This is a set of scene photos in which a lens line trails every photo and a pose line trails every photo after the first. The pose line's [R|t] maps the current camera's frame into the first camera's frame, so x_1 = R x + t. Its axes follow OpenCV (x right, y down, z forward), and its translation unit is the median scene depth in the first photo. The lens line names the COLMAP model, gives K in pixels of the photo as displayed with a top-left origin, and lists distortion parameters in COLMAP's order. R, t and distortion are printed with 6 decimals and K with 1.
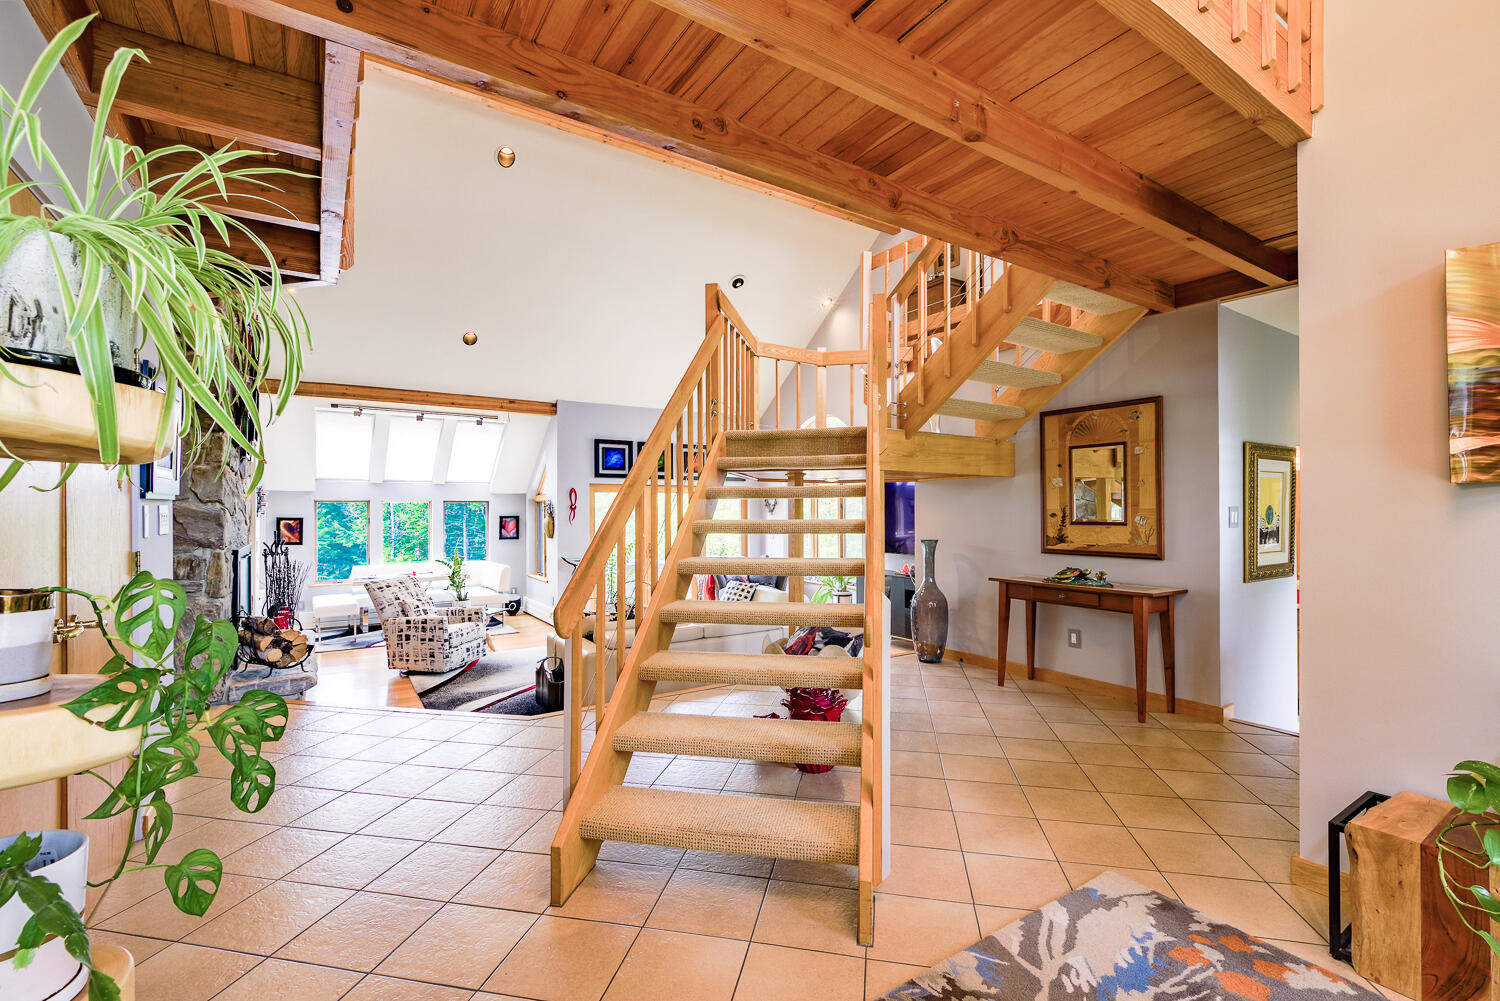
lens RADIAL K [[650.9, 0, 747.4], [0, 650.9, 507.5], [0, 0, 1]] dist [-0.006153, 0.000838]
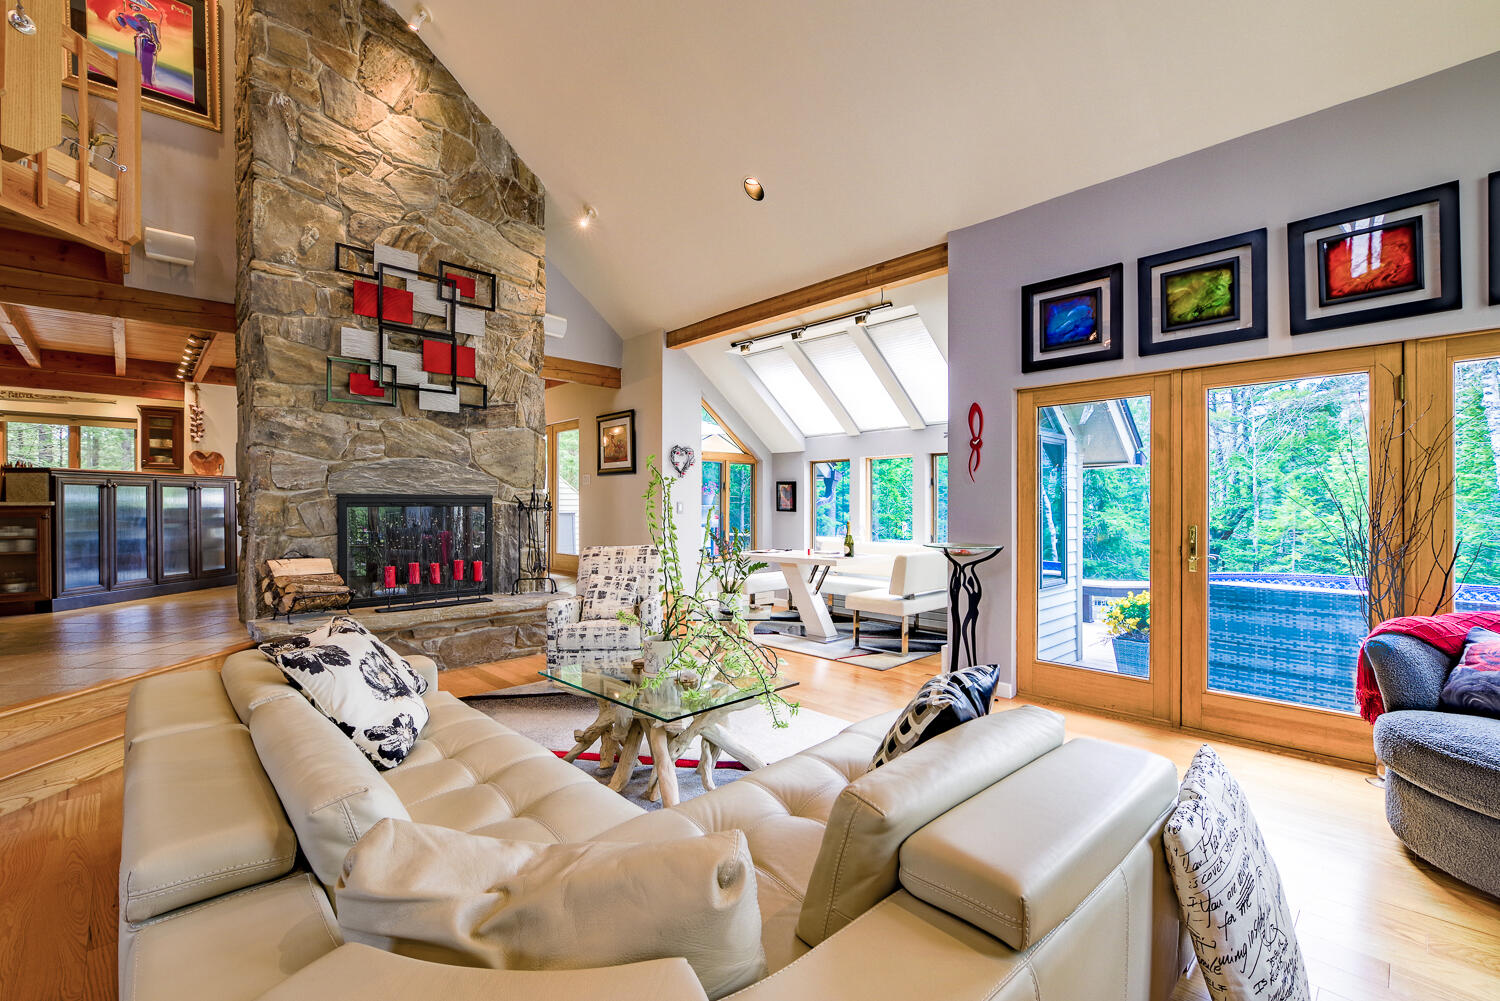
lens RADIAL K [[650.9, 0, 746.5], [0, 650.9, 503.8], [0, 0, 1]] dist [-0.006153, 0.000838]
pose [[0.177513, 0.000503, -0.984118, 0.184456], [0.005396, 0.999984, 0.001485, 0.044826], [0.984104, -0.005573, 0.177507, 0.779831]]
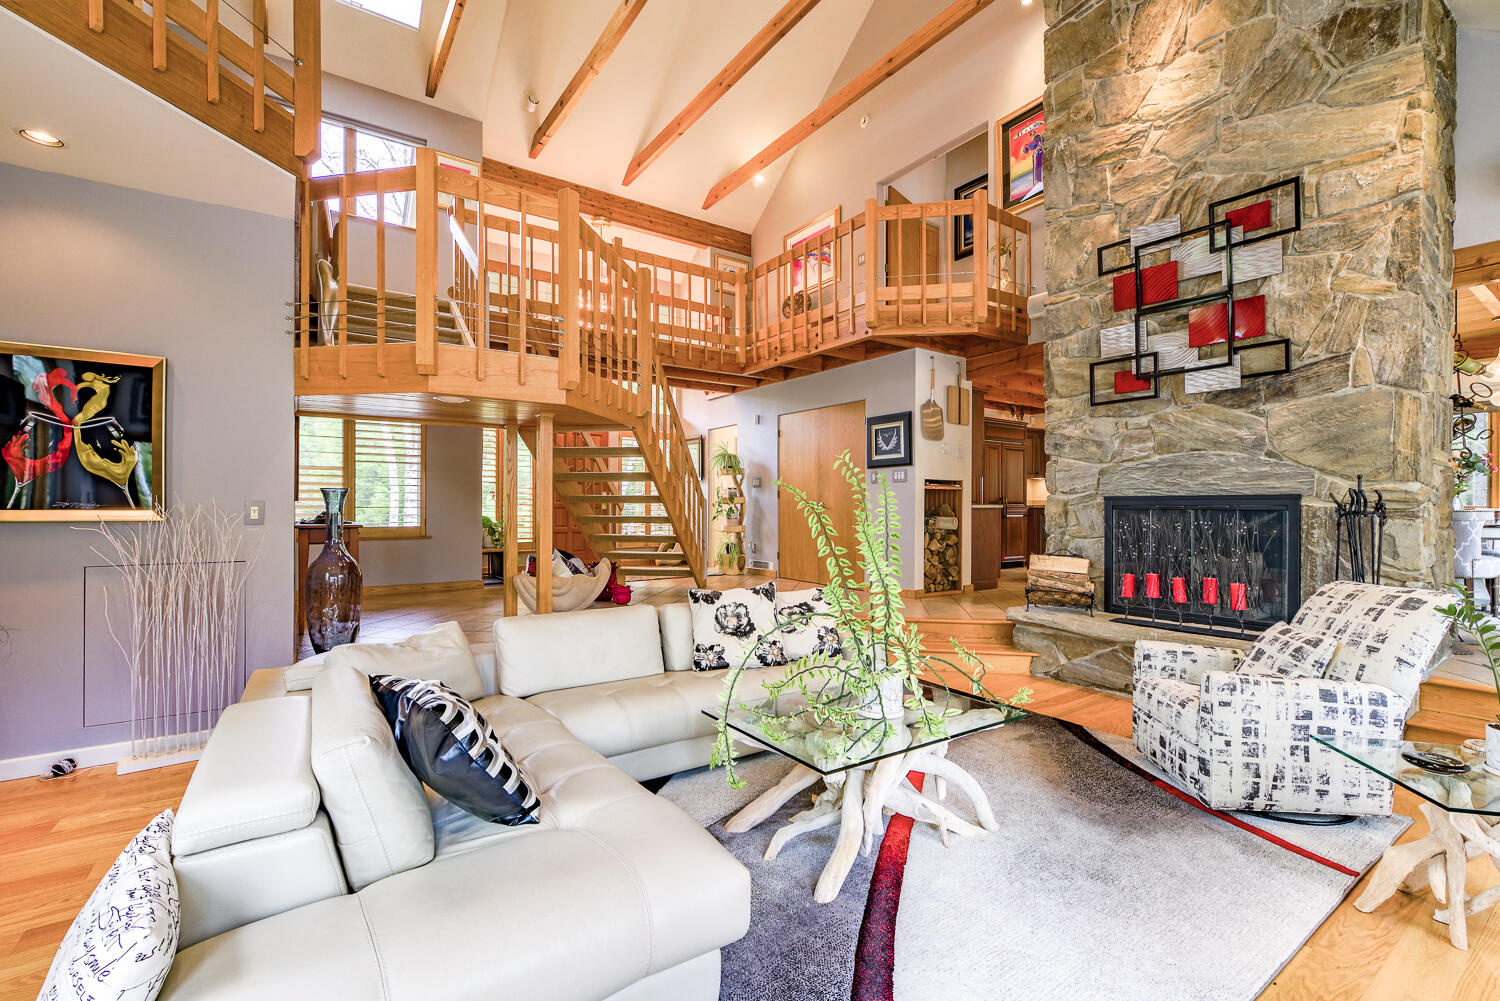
lens RADIAL K [[650.9, 0, 752.4], [0, 650.9, 507.6], [0, 0, 1]] dist [-0.006153, 0.000838]
pose [[-0.999666, -0.000820, -0.025839, -0.110952], [-0.000679, 0.999985, -0.005484, 0.048044], [0.025843, -0.005465, -0.999651, 1.089004]]
